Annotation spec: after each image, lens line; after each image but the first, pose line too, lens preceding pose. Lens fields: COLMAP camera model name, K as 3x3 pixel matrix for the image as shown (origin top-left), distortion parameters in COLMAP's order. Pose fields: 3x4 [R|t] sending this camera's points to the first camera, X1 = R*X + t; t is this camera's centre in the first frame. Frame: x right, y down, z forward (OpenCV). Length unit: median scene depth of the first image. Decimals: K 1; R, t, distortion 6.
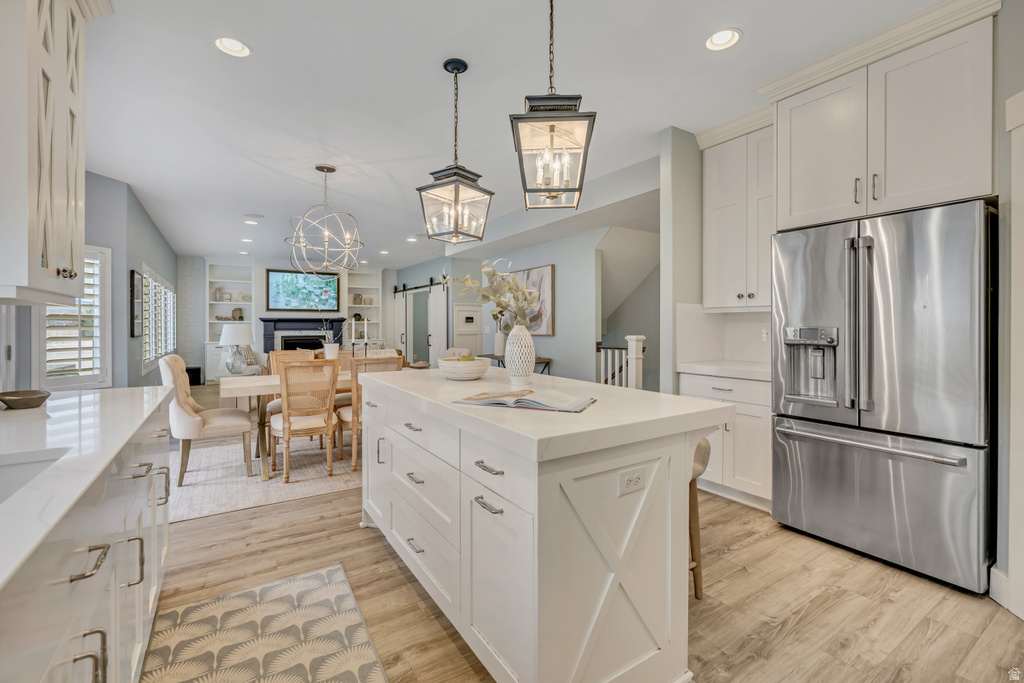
lens RADIAL K [[443.3, 0, 506.6], [0, 443.3, 327.1], [0, 0, 1]] dist [-0.000766, -0.000658]
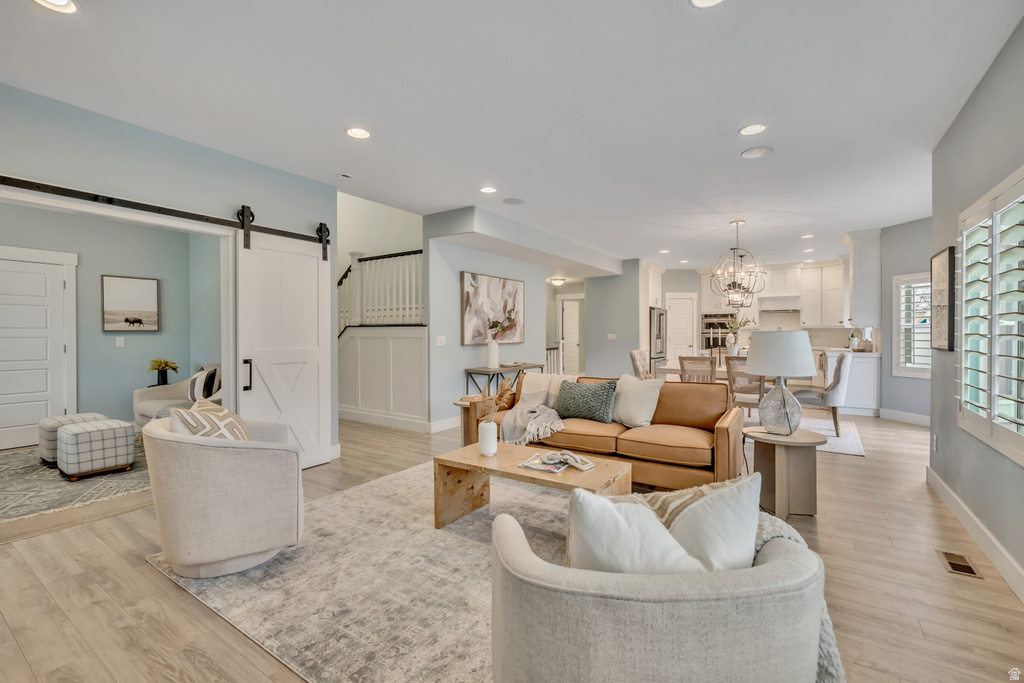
lens RADIAL K [[443.3, 0, 509.0], [0, 443.3, 336.0], [0, 0, 1]] dist [-0.000766, -0.000658]
pose [[-0.397065, -0.001047, 0.917790, -2.675482], [0.008029, 0.999957, 0.004614, -0.012423], [-0.917756, 0.009201, -0.397039, 4.232951]]
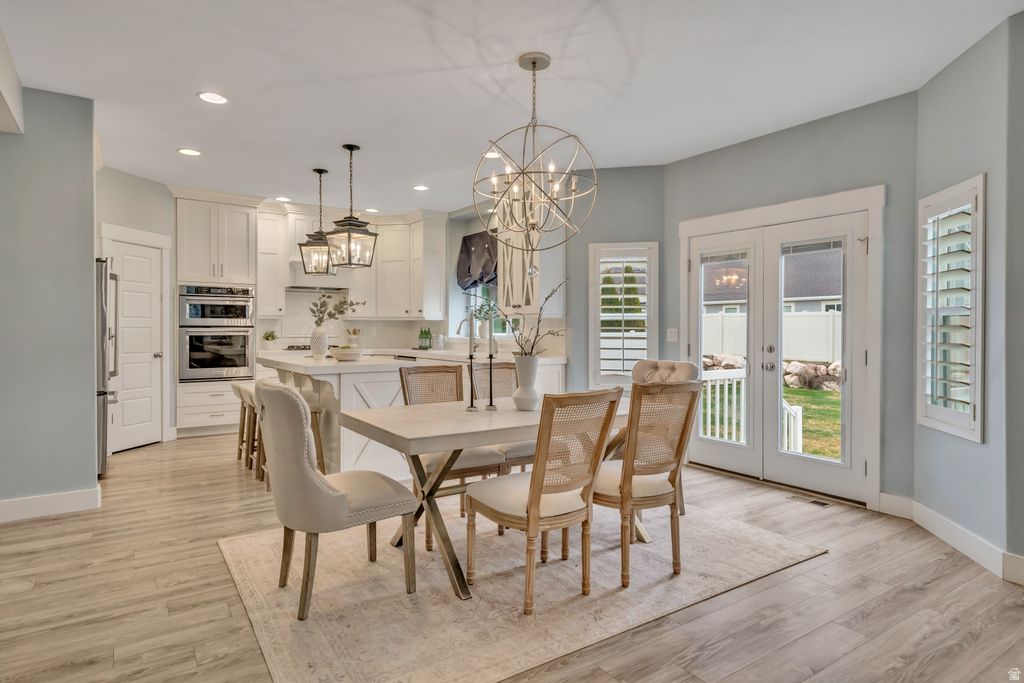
lens RADIAL K [[571.7, 0, 516.4], [0, 571.7, 336.2], [0, 0, 1]] dist [0.008642, 0.000656]
pose [[-0.999039, -0.001110, -0.043817, -0.659423], [-0.001837, 0.999862, 0.016535, -0.004725], [0.043792, 0.016599, -0.998903, 3.344211]]
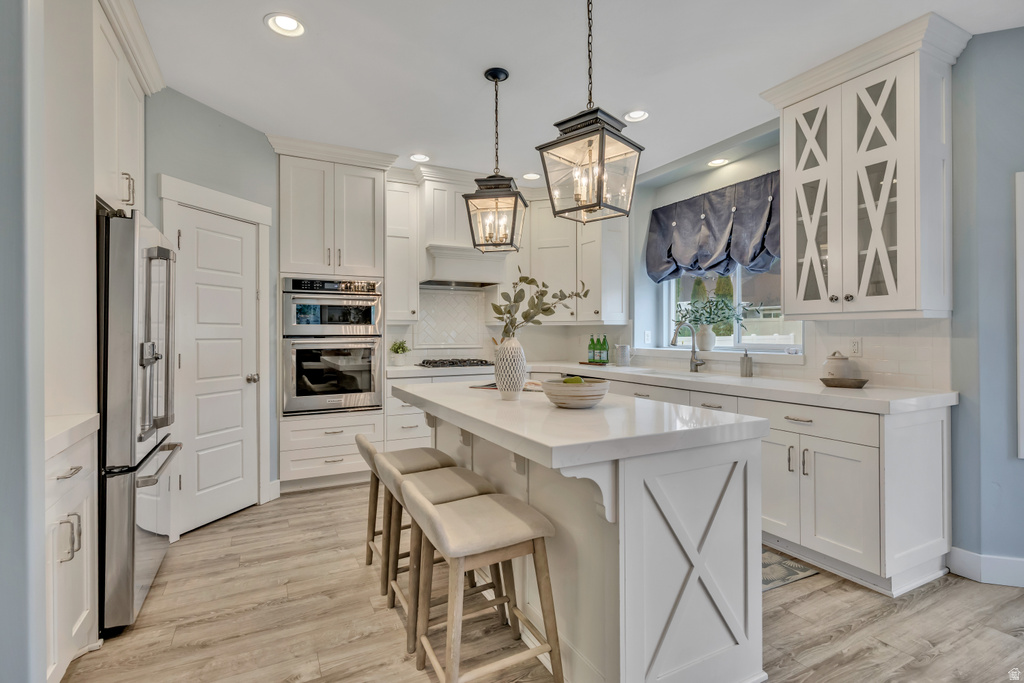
lens RADIAL K [[485.7, 0, 513.6], [0, 485.7, 335.4], [0, 0, 1]] dist [-0.004091, 0.002449]
pose [[-0.996294, 0.003932, 0.085925, -0.064576], [0.004719, 0.999949, 0.008955, -0.018215], [-0.085885, 0.009328, -0.996261, 2.055029]]
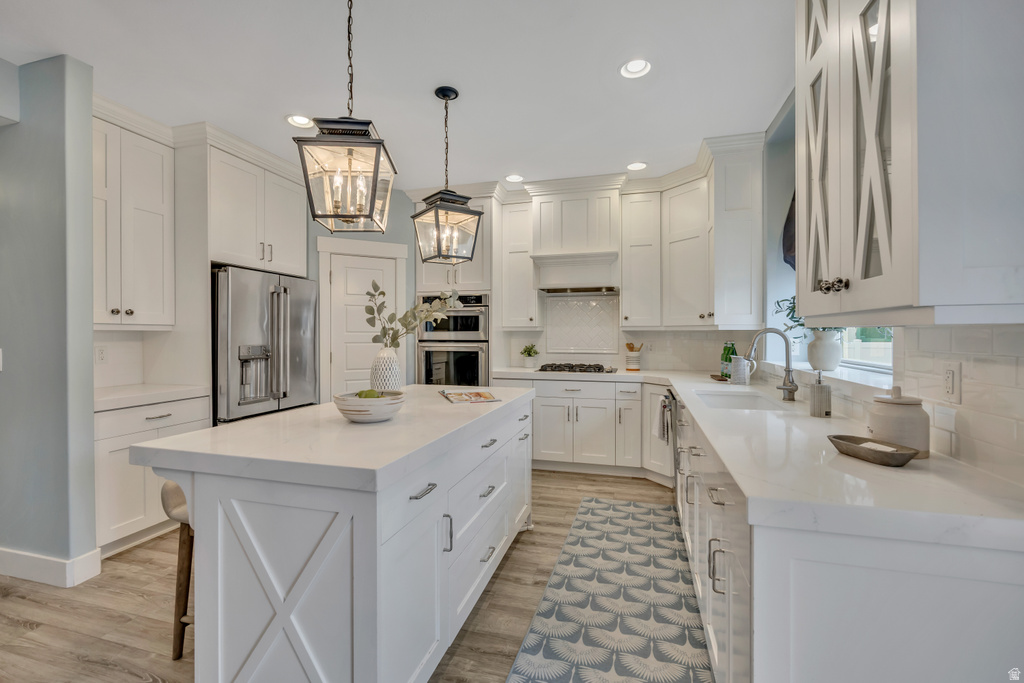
lens RADIAL K [[443.3, 0, 516.3], [0, 443.3, 335.7], [0, 0, 1]] dist [-0.000766, -0.000658]
pose [[-0.671579, -0.001437, 0.740932, -0.922586], [0.004778, 0.999969, 0.006270, -0.037307], [-0.740918, 0.007751, -0.671551, 1.469713]]
